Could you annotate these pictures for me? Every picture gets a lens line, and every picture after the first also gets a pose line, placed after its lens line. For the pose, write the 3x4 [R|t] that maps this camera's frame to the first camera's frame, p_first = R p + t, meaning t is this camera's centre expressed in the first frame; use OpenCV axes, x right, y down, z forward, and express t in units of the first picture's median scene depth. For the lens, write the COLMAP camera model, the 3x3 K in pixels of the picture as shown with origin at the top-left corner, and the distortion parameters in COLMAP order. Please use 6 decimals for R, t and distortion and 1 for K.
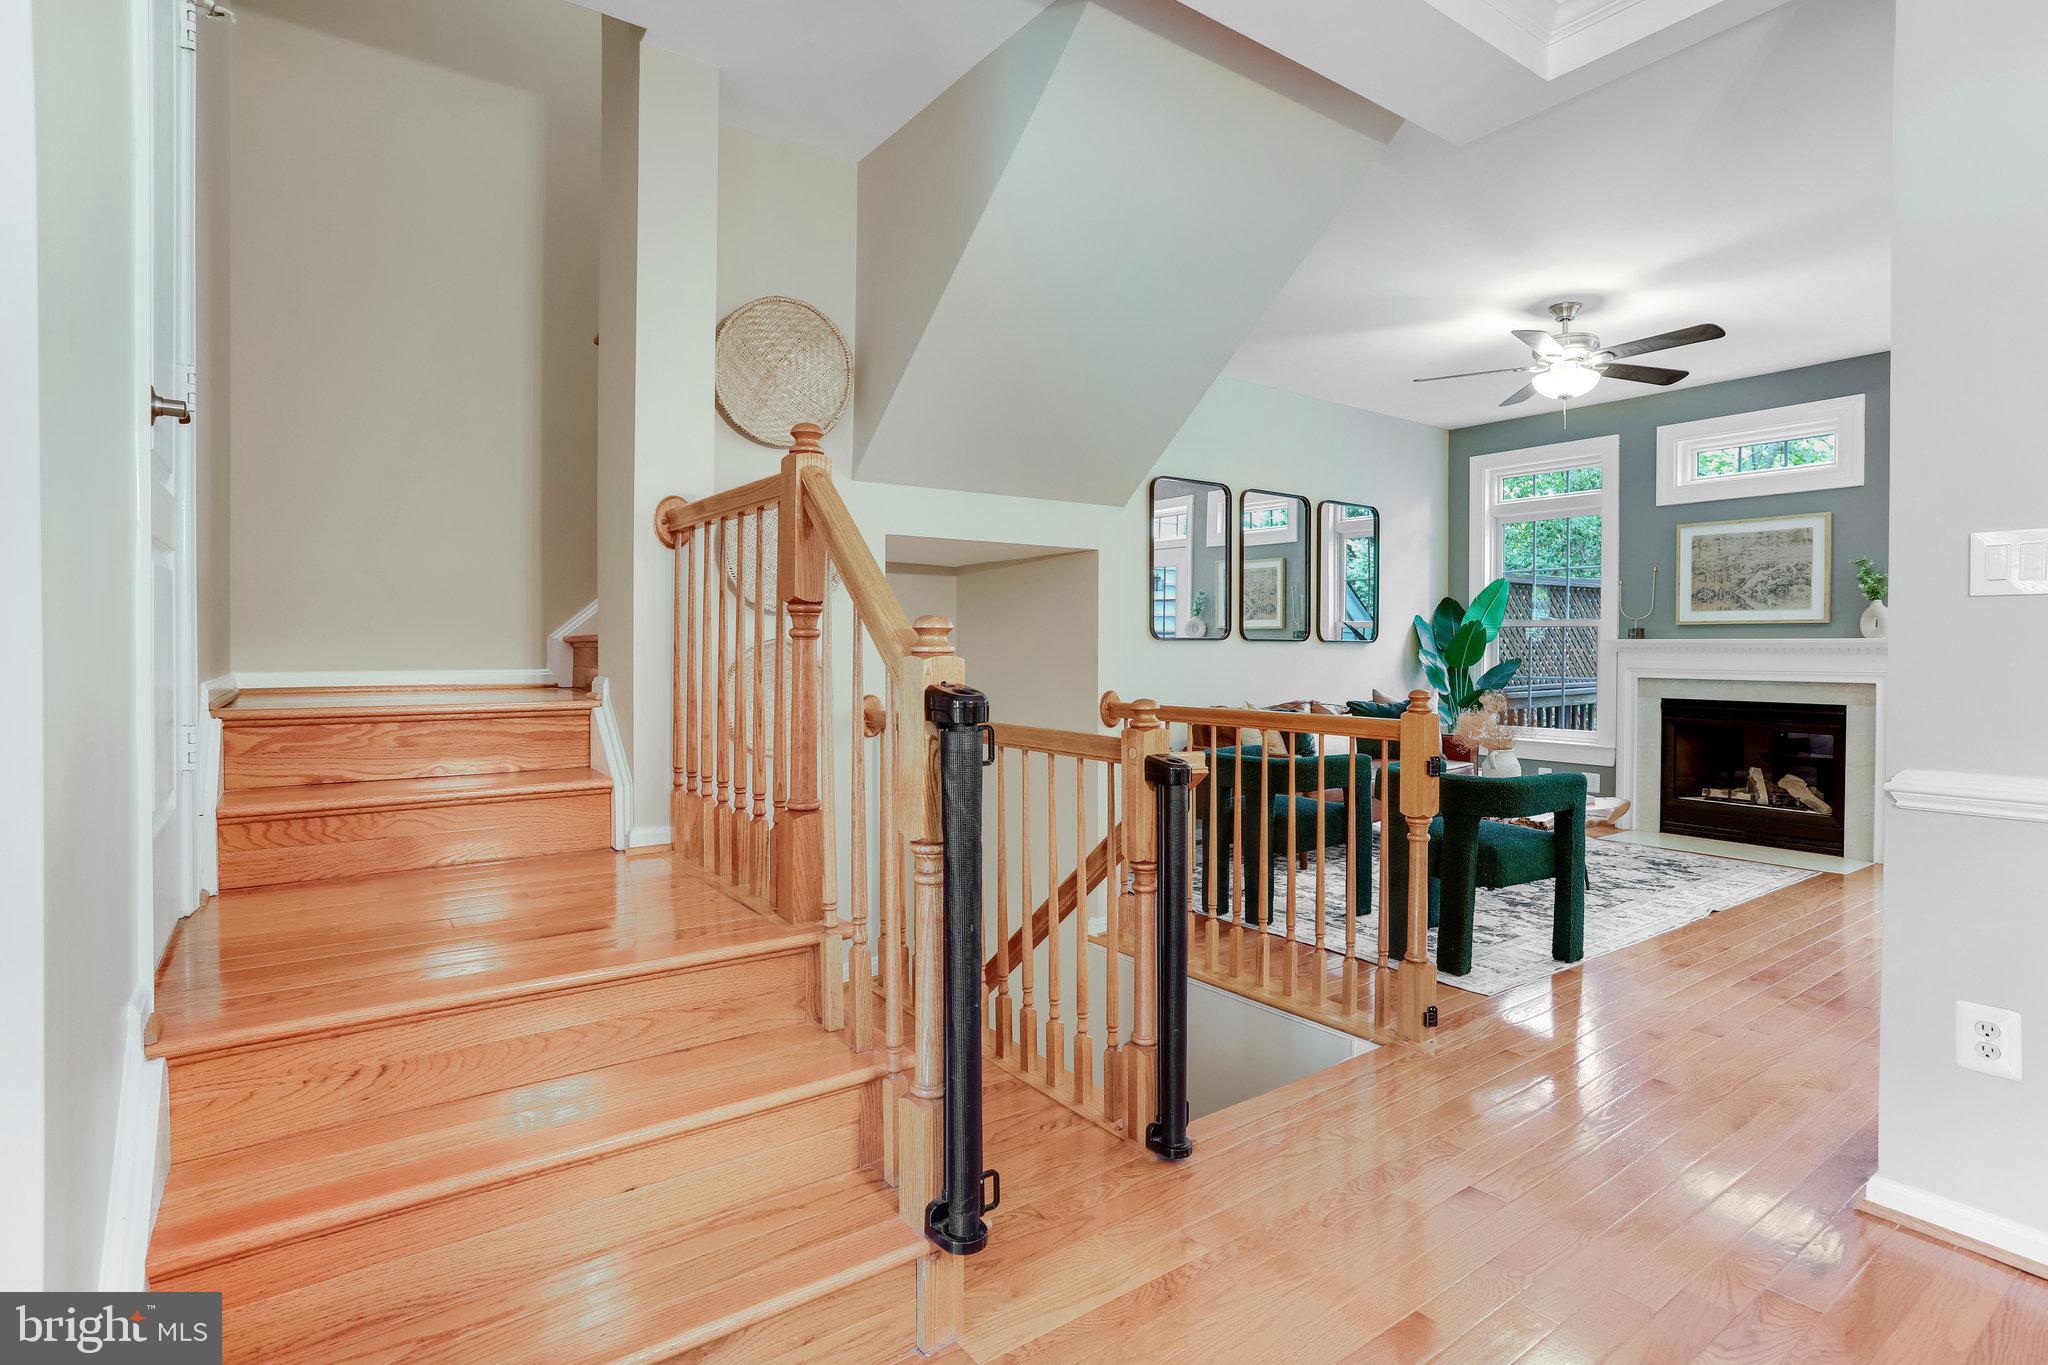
lens RADIAL K [[997.5, 0, 1002.8], [0, 997.5, 662.1], [0, 0, 1]] dist [-0.064313, 0.034498]
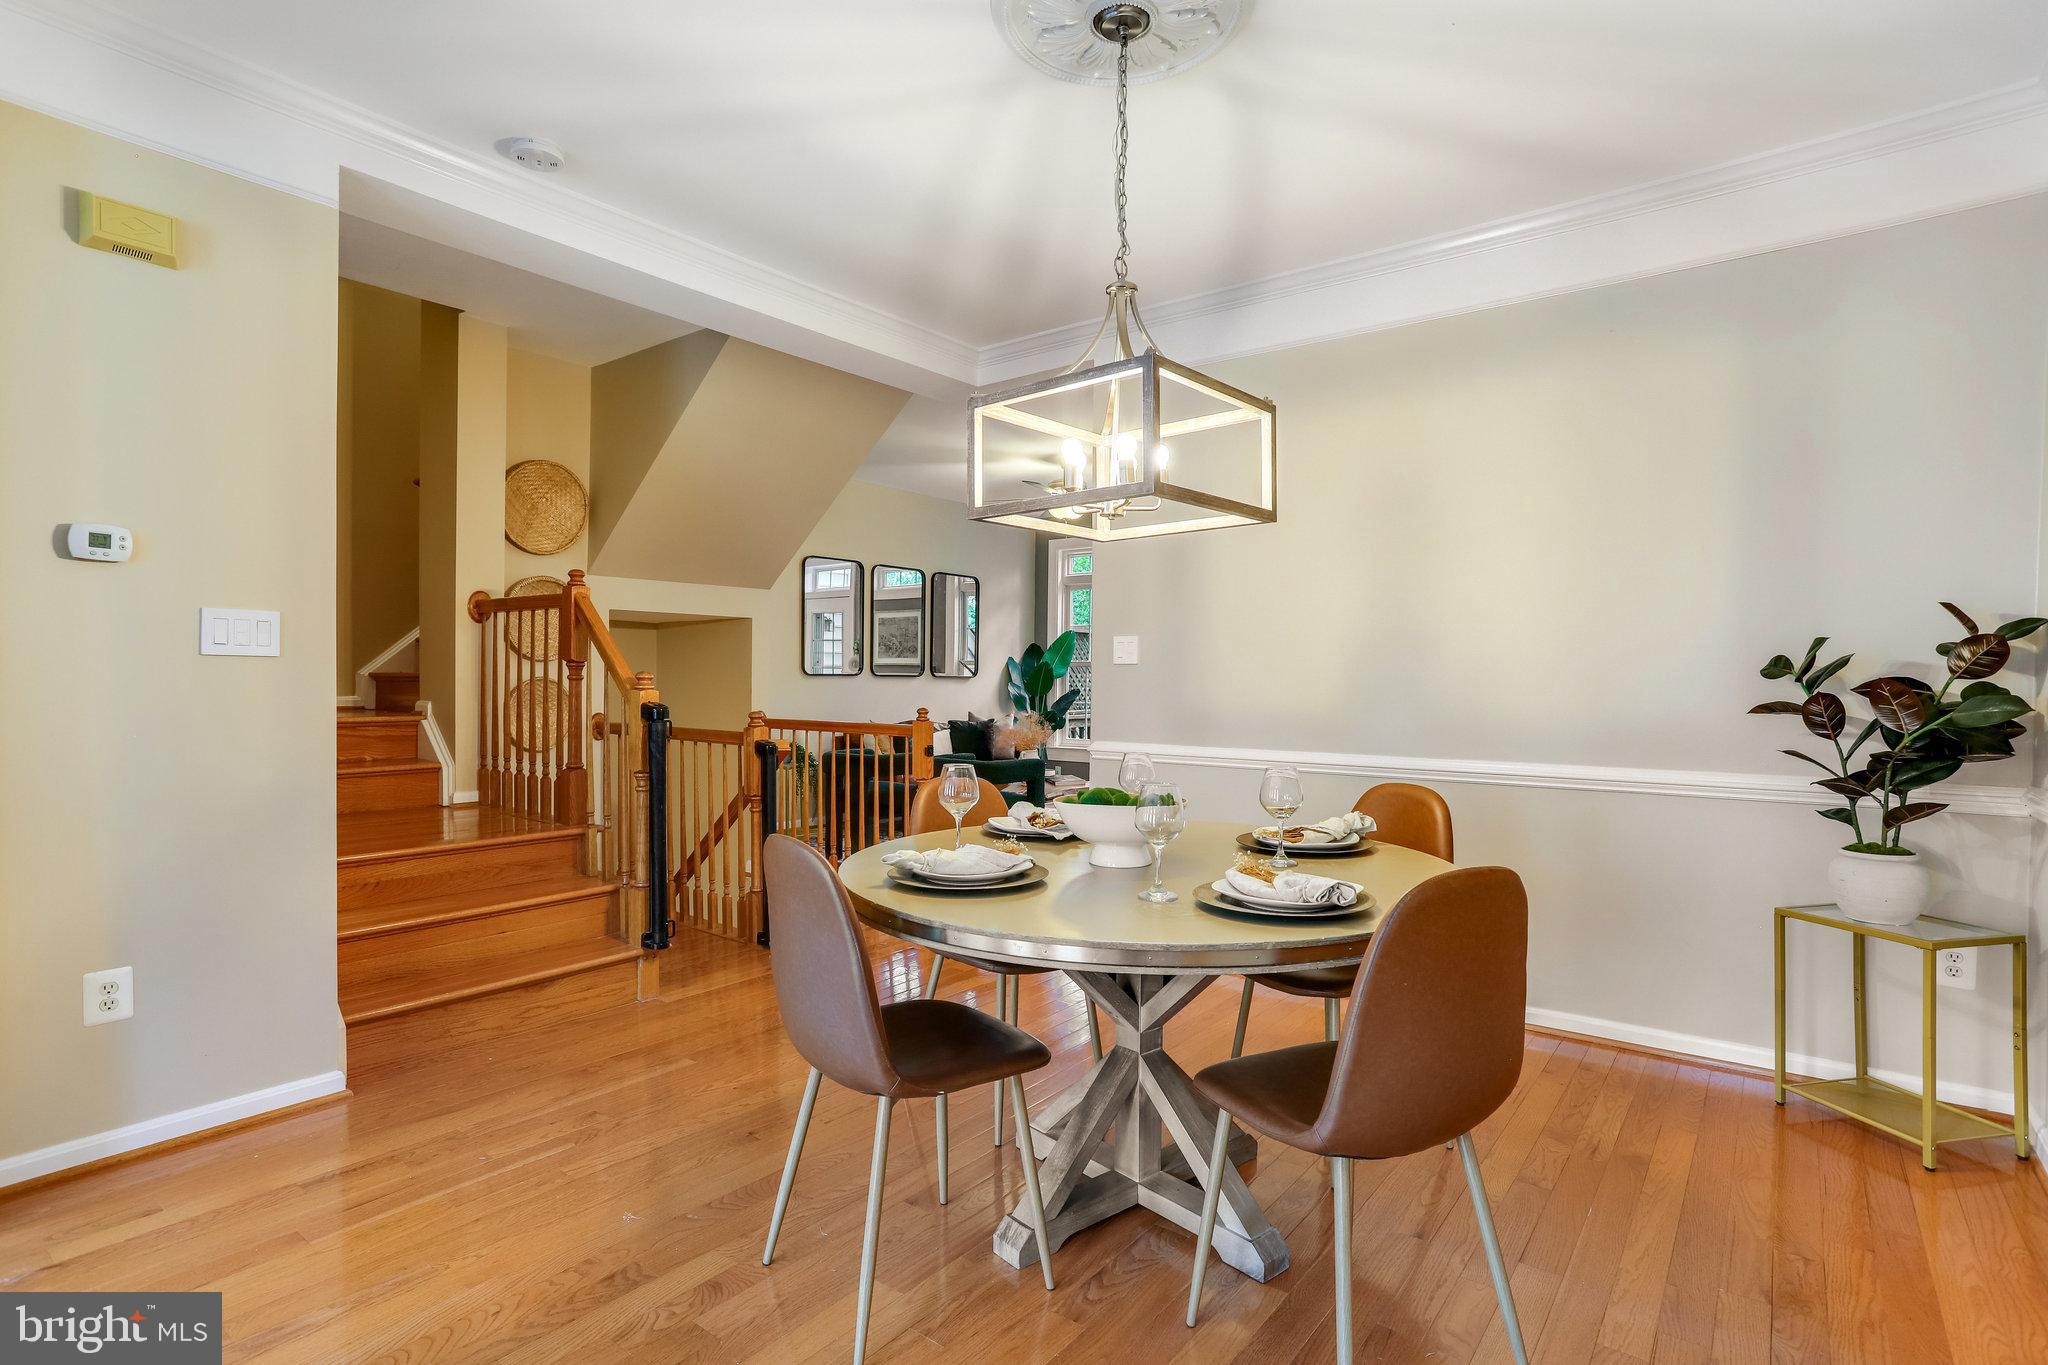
lens RADIAL K [[960.8, 0, 912.2], [0, 960.8, 687.1], [0, 0, 1]] dist [-0.044194, 0.029297]
pose [[0.976973, 0.002424, 0.213350, 0.015747], [-0.001486, 0.999989, -0.004556, -0.000728], [-0.213359, 0.004134, 0.976965, -0.337109]]
